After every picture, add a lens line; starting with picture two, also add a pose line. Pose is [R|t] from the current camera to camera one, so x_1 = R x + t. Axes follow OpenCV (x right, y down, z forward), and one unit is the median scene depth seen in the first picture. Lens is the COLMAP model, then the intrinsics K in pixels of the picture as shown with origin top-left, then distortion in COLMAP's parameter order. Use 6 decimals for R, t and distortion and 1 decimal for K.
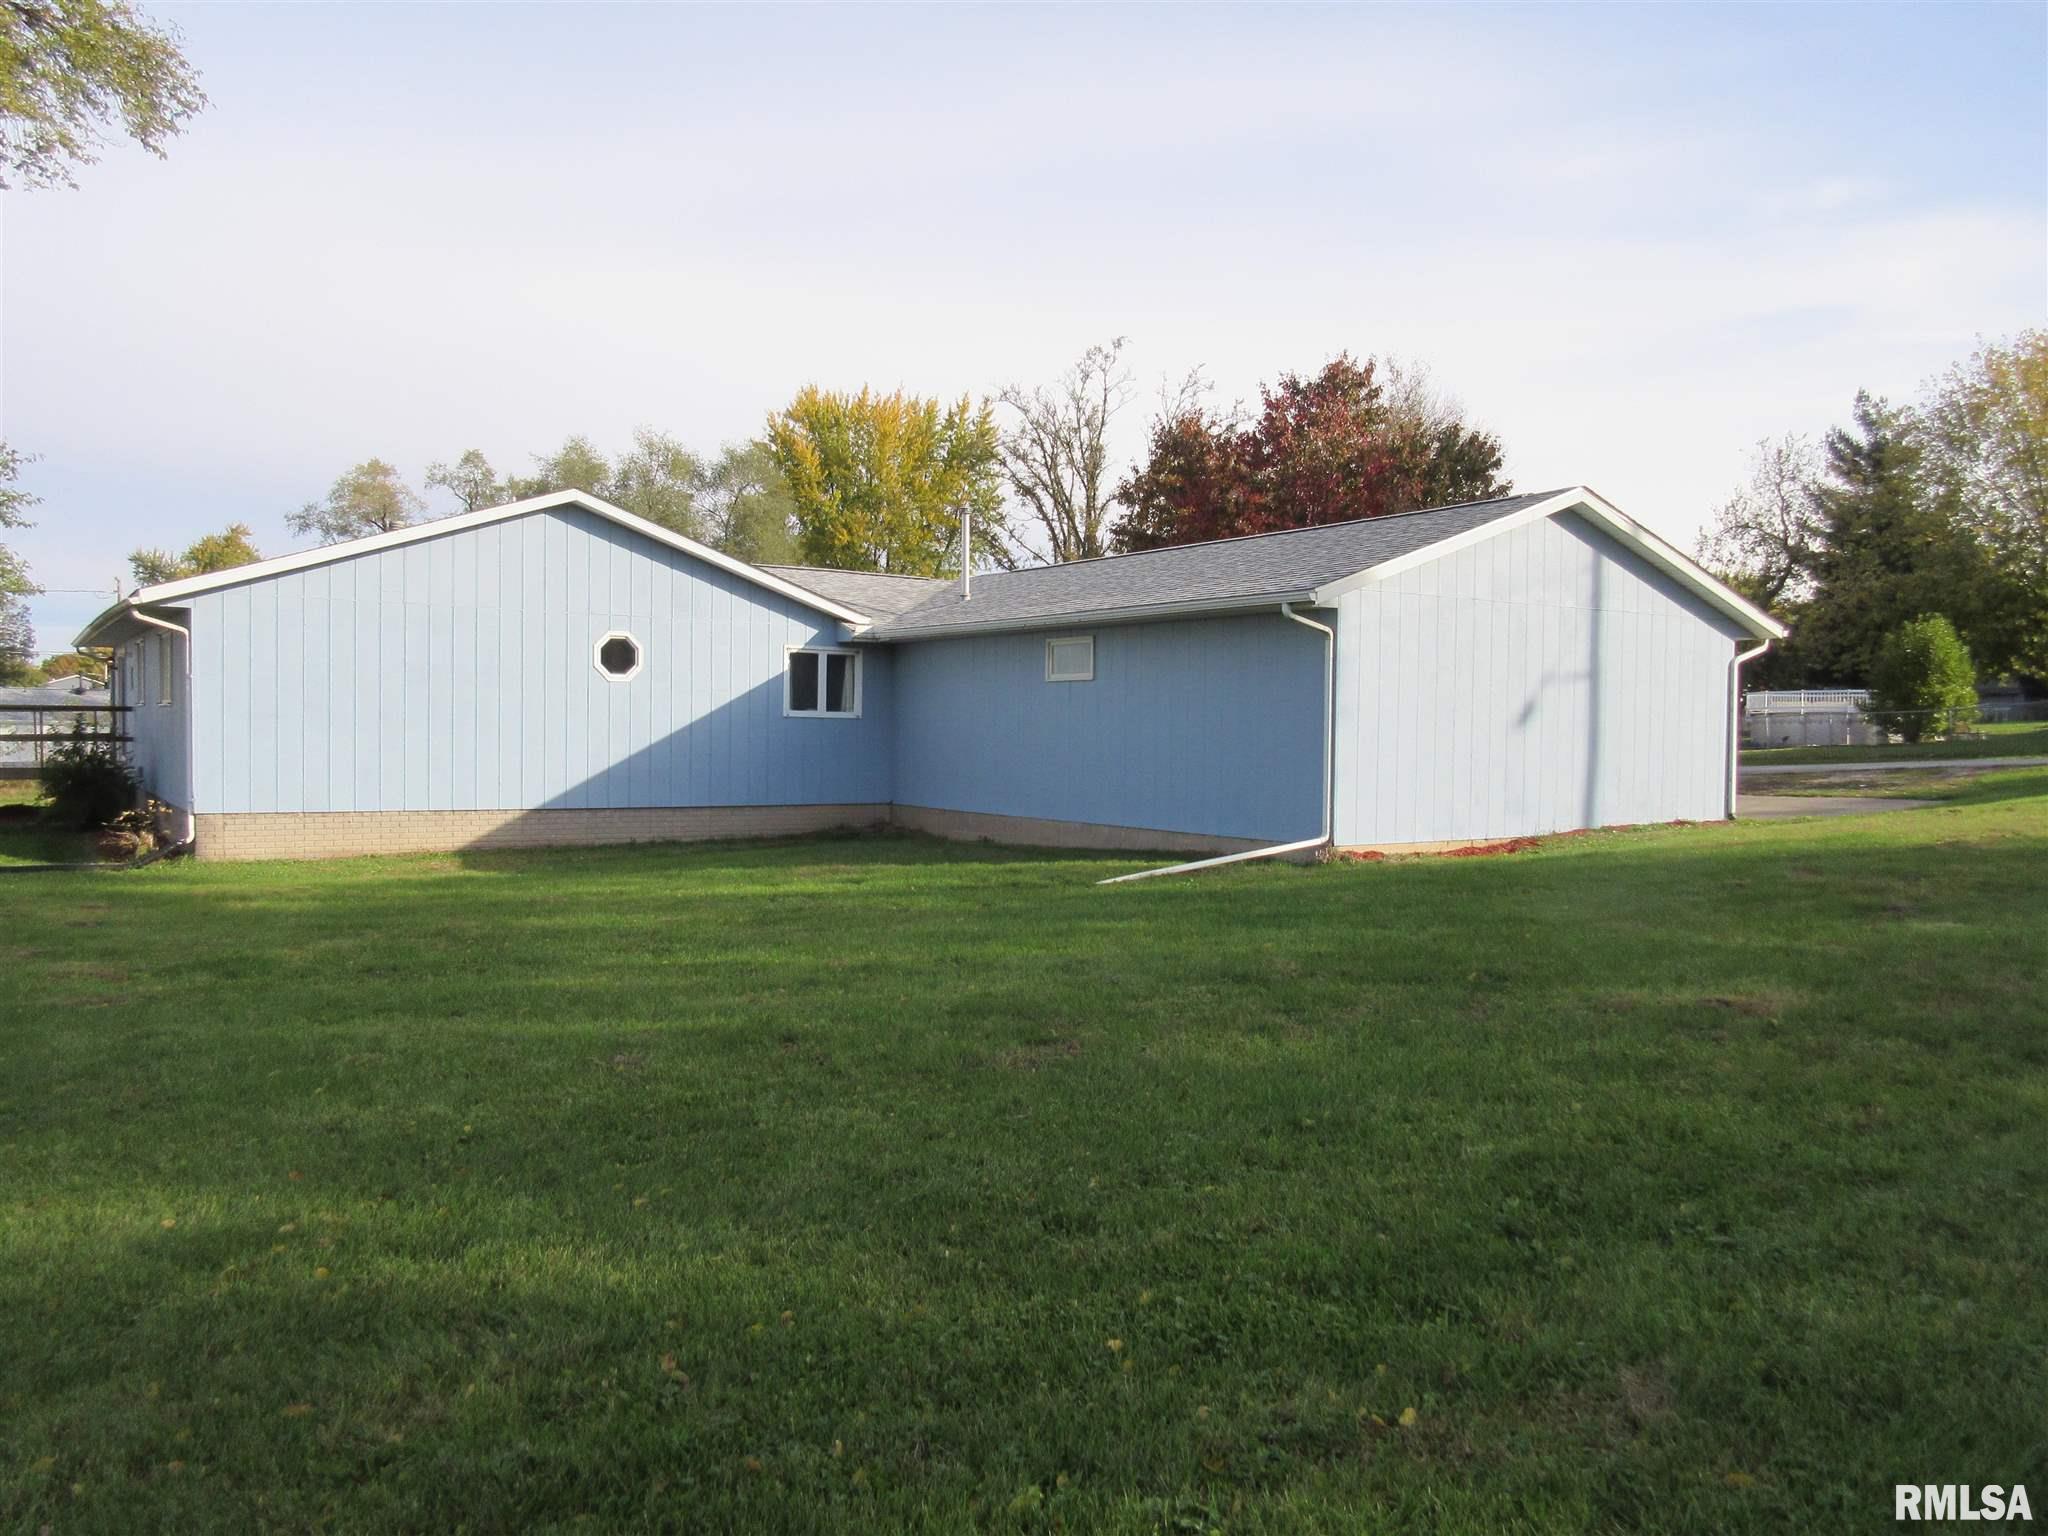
lens RADIAL K [[1531.8, 0, 1017.6], [0, 1531.8, 756.0], [0, 0, 1]] dist [0.011725, -0.005870]
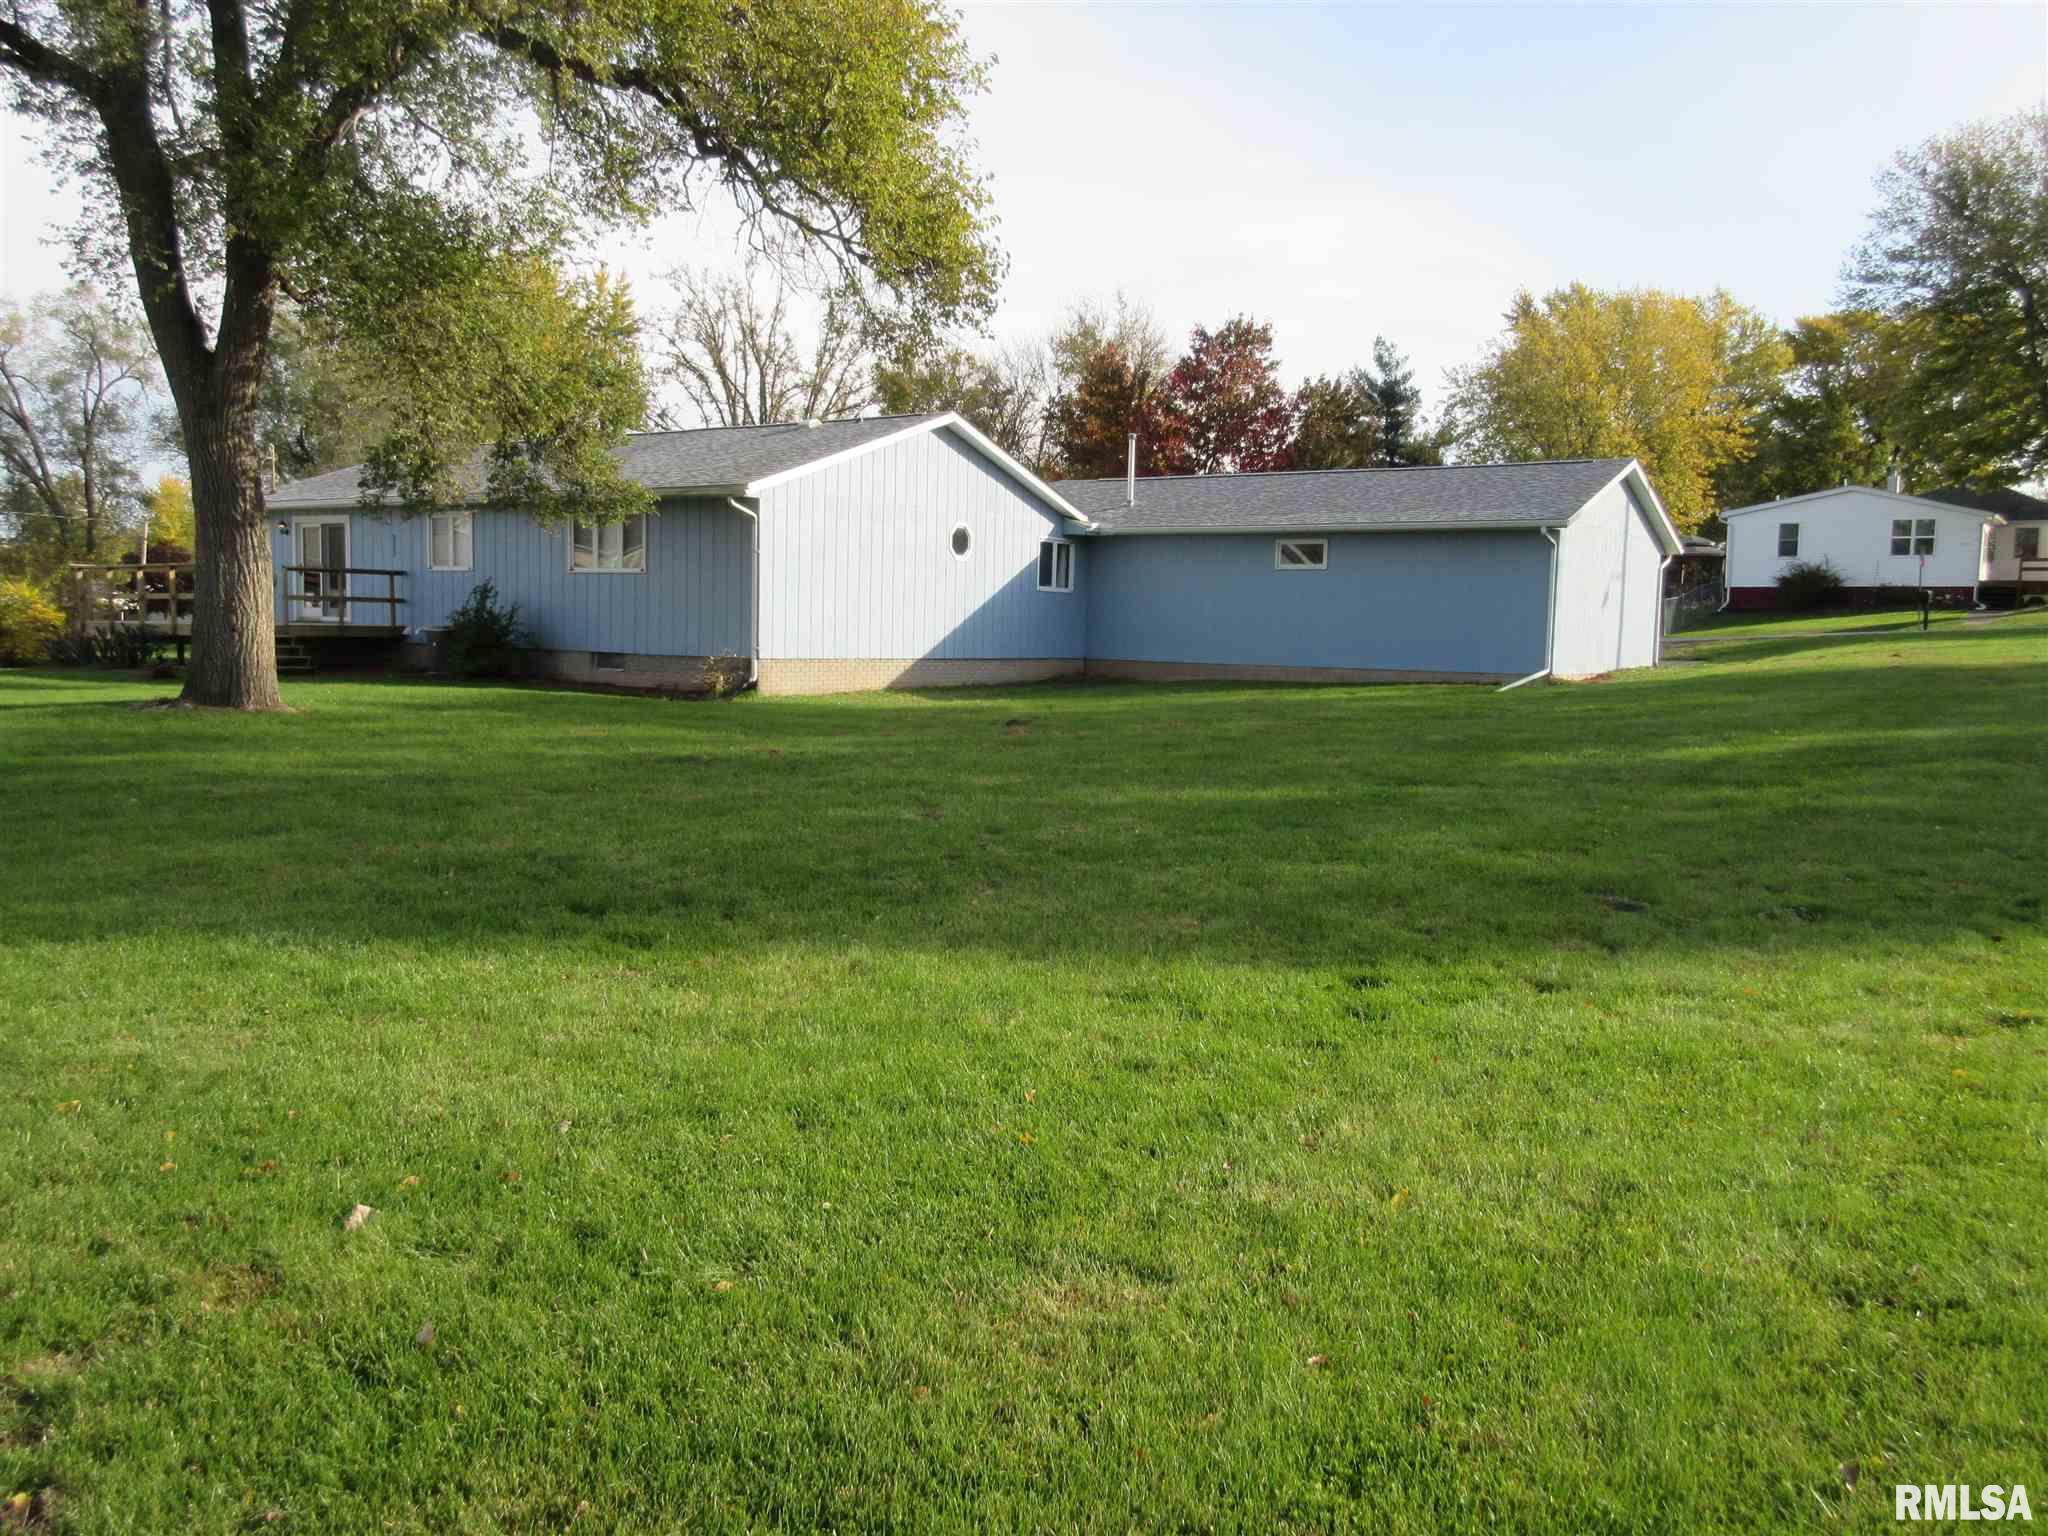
lens RADIAL K [[1608.1, 0, 1030.3], [0, 1608.1, 777.9], [0, 0, 1]] dist [0.003609, -0.003245]
pose [[0.919639, -0.027715, 0.391786, -0.716843], [-0.004843, 0.996631, 0.081868, 0.021688], [-0.392735, -0.077186, 0.916407, -0.276385]]
